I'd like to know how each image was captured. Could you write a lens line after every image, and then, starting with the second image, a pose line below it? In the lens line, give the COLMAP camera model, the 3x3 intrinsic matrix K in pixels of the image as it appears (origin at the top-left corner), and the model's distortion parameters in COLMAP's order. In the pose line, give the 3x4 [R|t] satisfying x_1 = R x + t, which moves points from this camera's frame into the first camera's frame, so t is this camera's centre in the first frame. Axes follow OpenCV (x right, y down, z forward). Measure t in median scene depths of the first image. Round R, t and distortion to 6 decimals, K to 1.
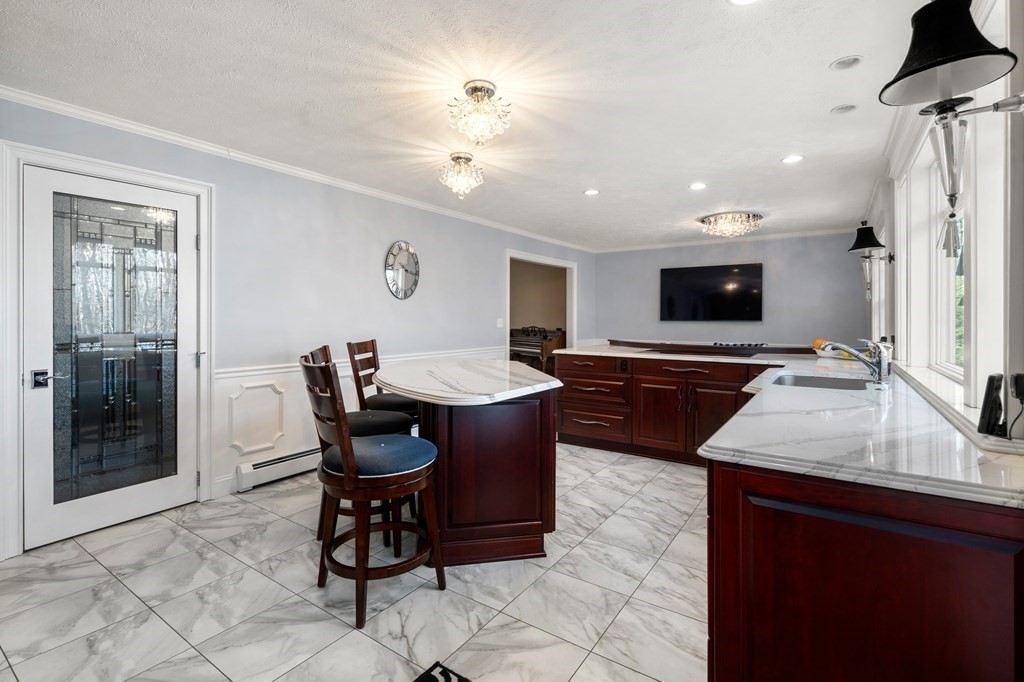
lens RADIAL K [[467.9, 0, 510.2], [0, 467.9, 314.0], [0, 0, 1]] dist [-0.000920, 0.000855]
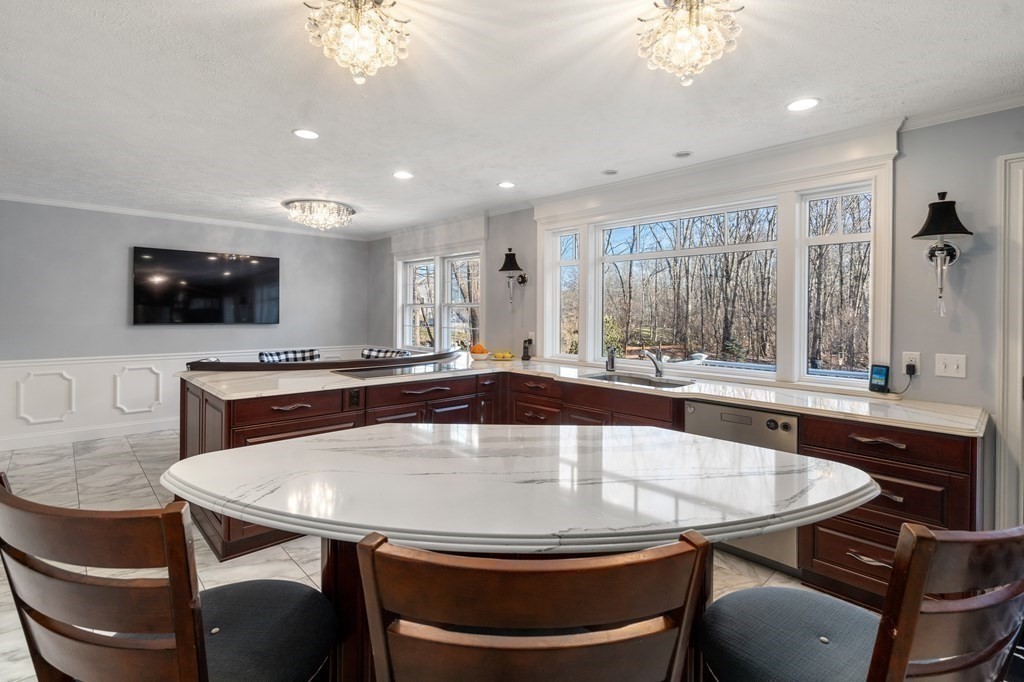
lens RADIAL K [[493.0, 0, 520.8], [0, 493.0, 309.9], [0, 0, 1]] dist [-0.001881, 0.001297]
pose [[0.198448, 0.007996, 0.980079, -0.525362], [-0.016533, 0.999852, -0.004810, -0.028173], [-0.979972, -0.015249, 0.198551, 0.708200]]
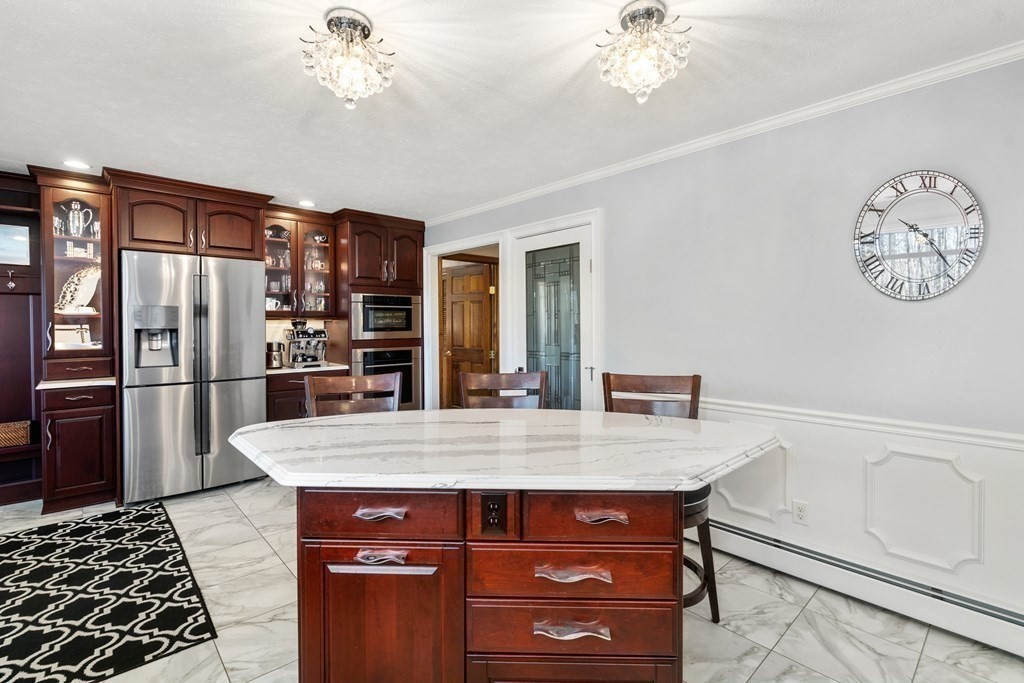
lens RADIAL K [[467.9, 0, 514.9], [0, 467.9, 335.3], [0, 0, 1]] dist [-0.000920, 0.000855]
pose [[-0.218304, 0.020091, -0.975674, 0.377938], [0.005648, 0.999797, 0.019324, -0.012868], [0.975864, -0.001292, -0.218374, 0.928689]]
